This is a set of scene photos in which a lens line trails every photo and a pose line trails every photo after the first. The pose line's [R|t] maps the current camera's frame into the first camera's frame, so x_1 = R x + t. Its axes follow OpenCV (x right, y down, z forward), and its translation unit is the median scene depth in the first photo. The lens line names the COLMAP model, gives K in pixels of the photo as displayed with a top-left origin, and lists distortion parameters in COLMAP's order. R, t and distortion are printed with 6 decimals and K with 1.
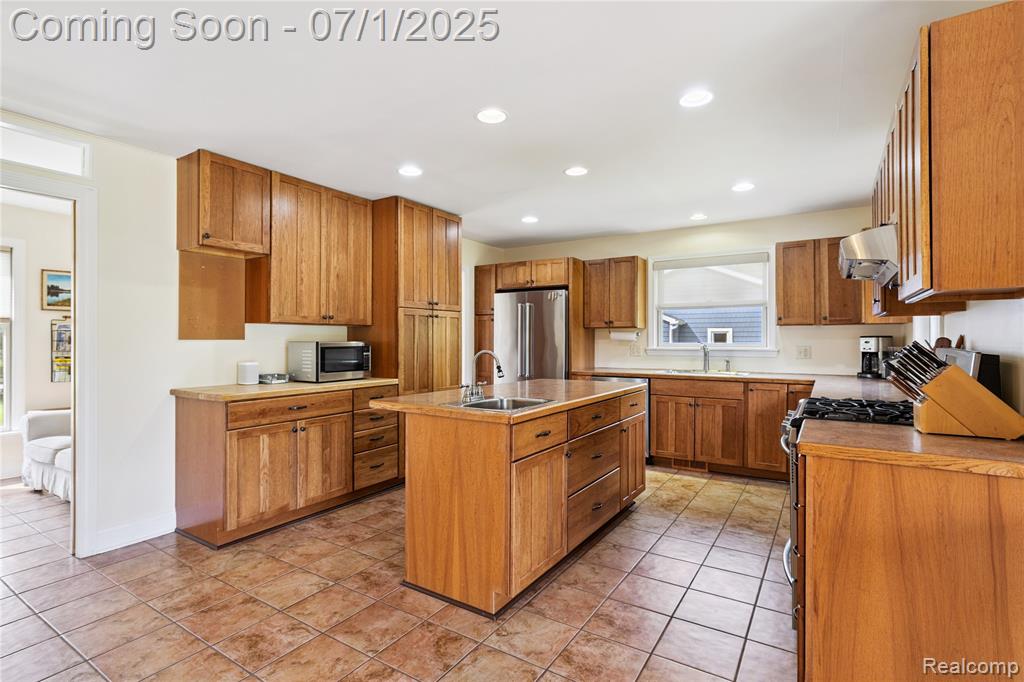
lens RADIAL K [[492.3, 0, 512.1], [0, 492.3, 338.7], [0, 0, 1]] dist [-0.002303, 0.000355]
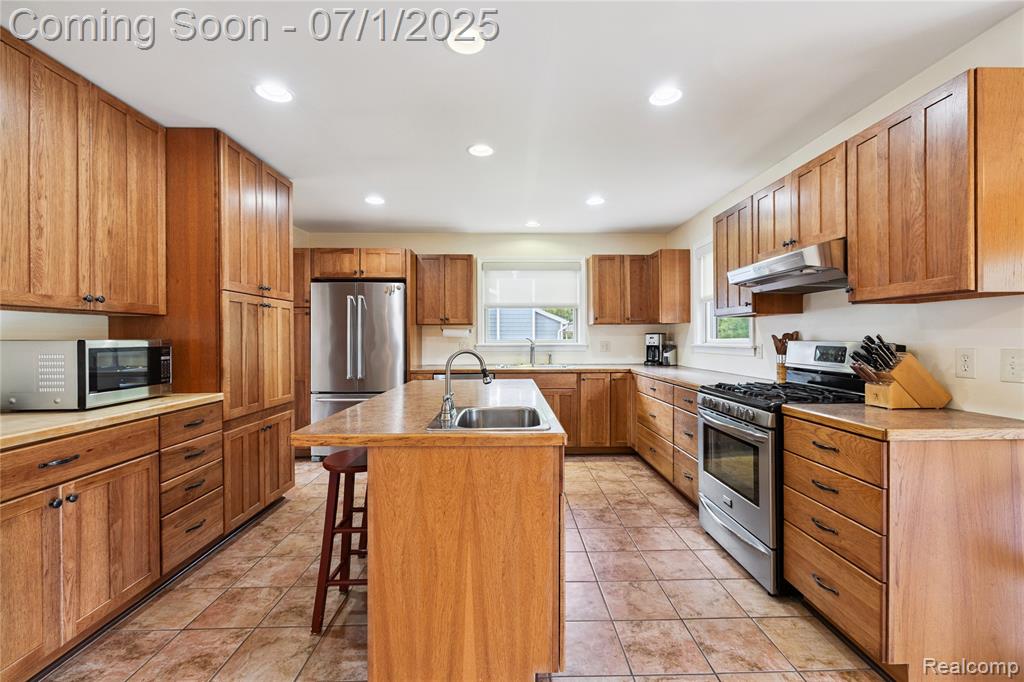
lens RADIAL K [[434.6, 0, 516.2], [0, 434.6, 339.4], [0, 0, 1]] dist [0.000324, 0.000357]
pose [[0.828212, -0.005492, 0.560389, -0.255063], [0.002469, 0.999978, 0.006151, 0.003542], [-0.560410, -0.003711, 0.828207, 0.283885]]
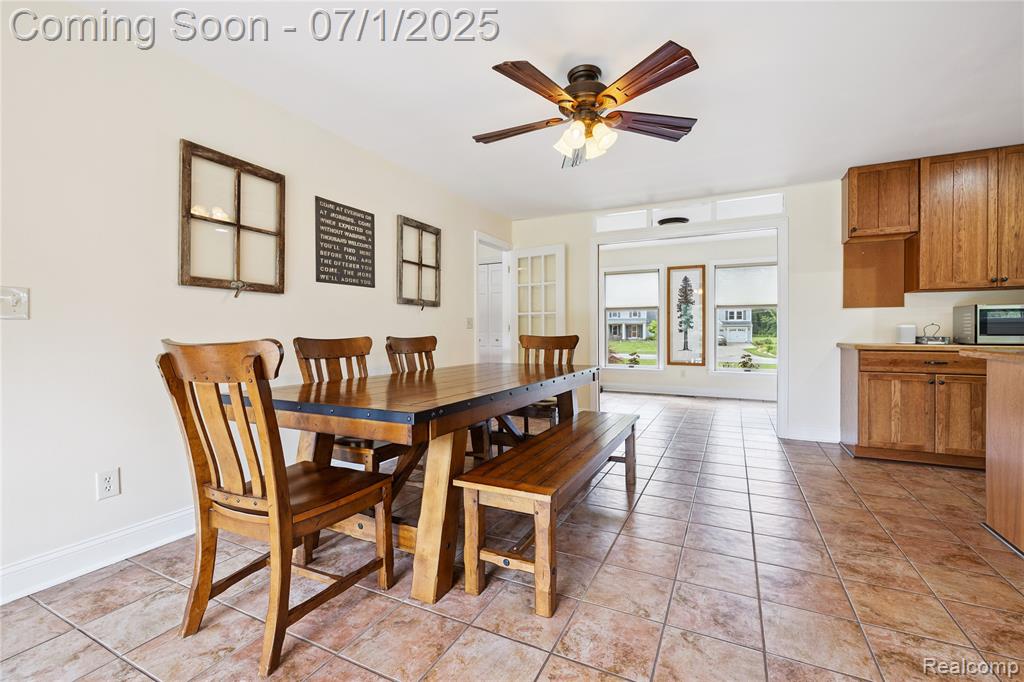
lens RADIAL K [[432.6, 0, 517.7], [0, 432.6, 332.8], [0, 0, 1]] dist [-0.000601, -0.000046]
pose [[0.110884, 0.000098, -0.993833, 0.389869], [0.001521, 0.999999, 0.000269, 0.062280], [0.993832, -0.001541, 0.110884, -0.049783]]
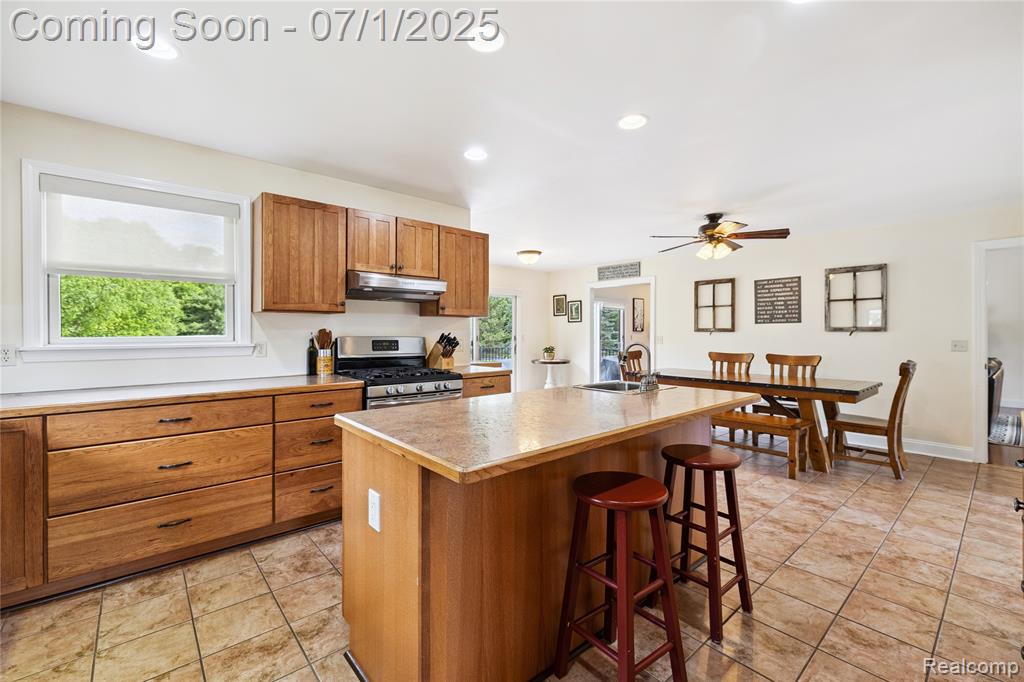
lens RADIAL K [[436.3, 0, 515.7], [0, 436.3, 335.2], [0, 0, 1]] dist [-0.000235, 0.000006]
pose [[-0.961702, -0.002654, 0.274085, -0.041331], [-0.001624, 0.999991, 0.003983, 0.003677], [-0.274094, 0.003386, -0.961697, 1.405330]]
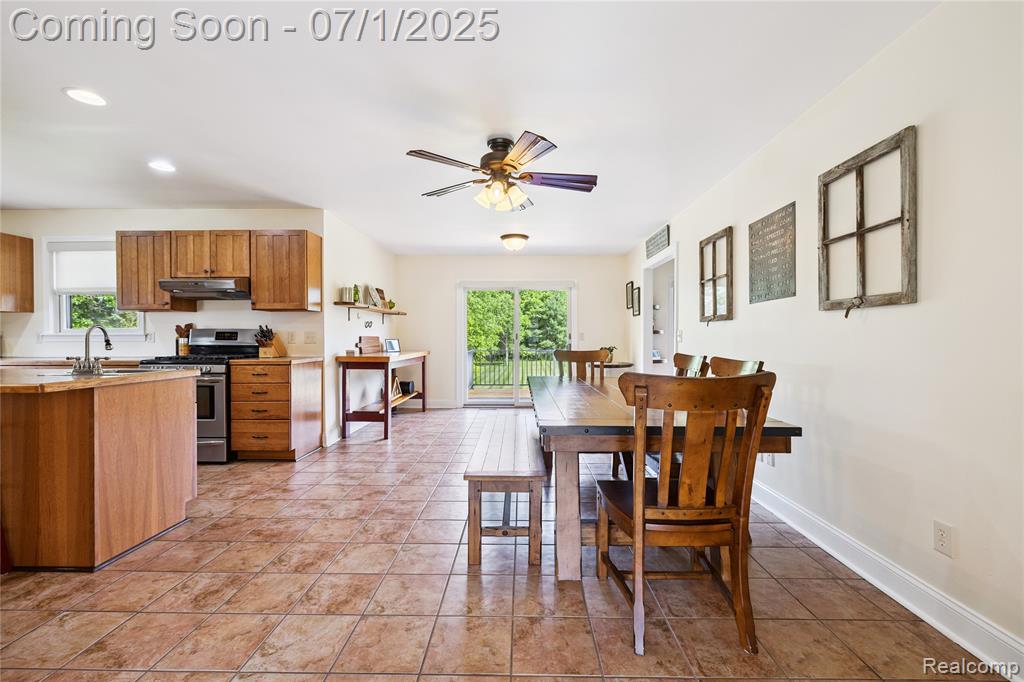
lens RADIAL K [[434.6, 0, 516.2], [0, 434.6, 339.4], [0, 0, 1]] dist [0.000324, 0.000357]
pose [[-0.527542, -0.002458, 0.849525, -0.919650], [-0.000995, 0.999997, 0.002275, 0.036394], [-0.849528, 0.000354, -0.527543, 0.512975]]
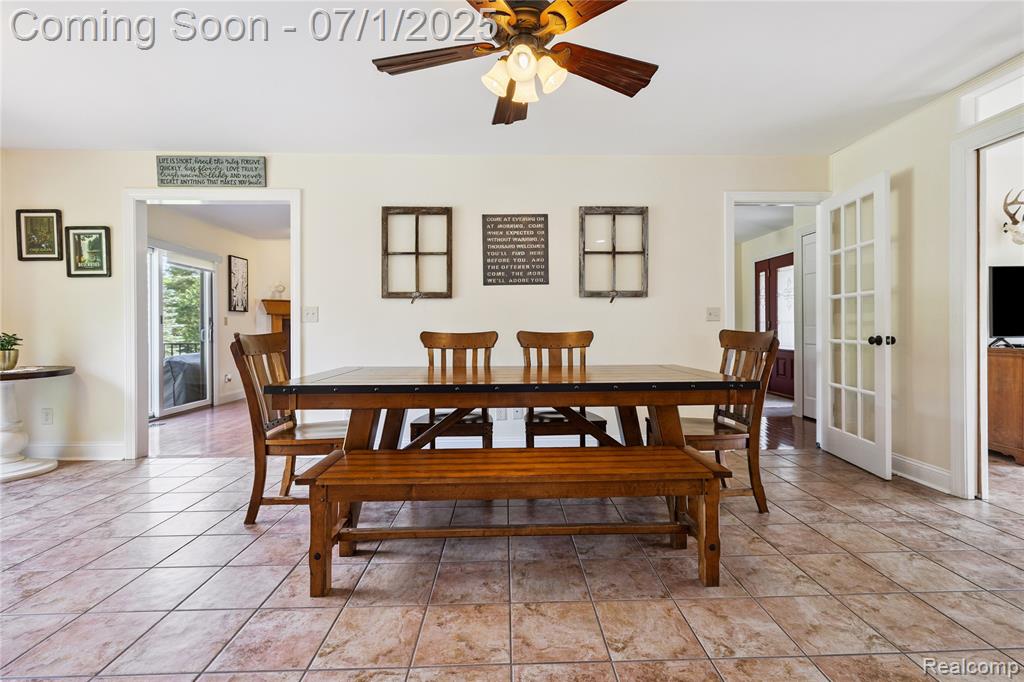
lens RADIAL K [[450.9, 0, 522.2], [0, 450.9, 326.8], [0, 0, 1]] dist [-0.001073, -0.000101]
pose [[-0.823120, 0.002931, -0.567860, 0.058237], [0.006560, 0.999969, -0.004347, 0.064466], [0.567830, -0.007303, -0.823113, 0.537381]]
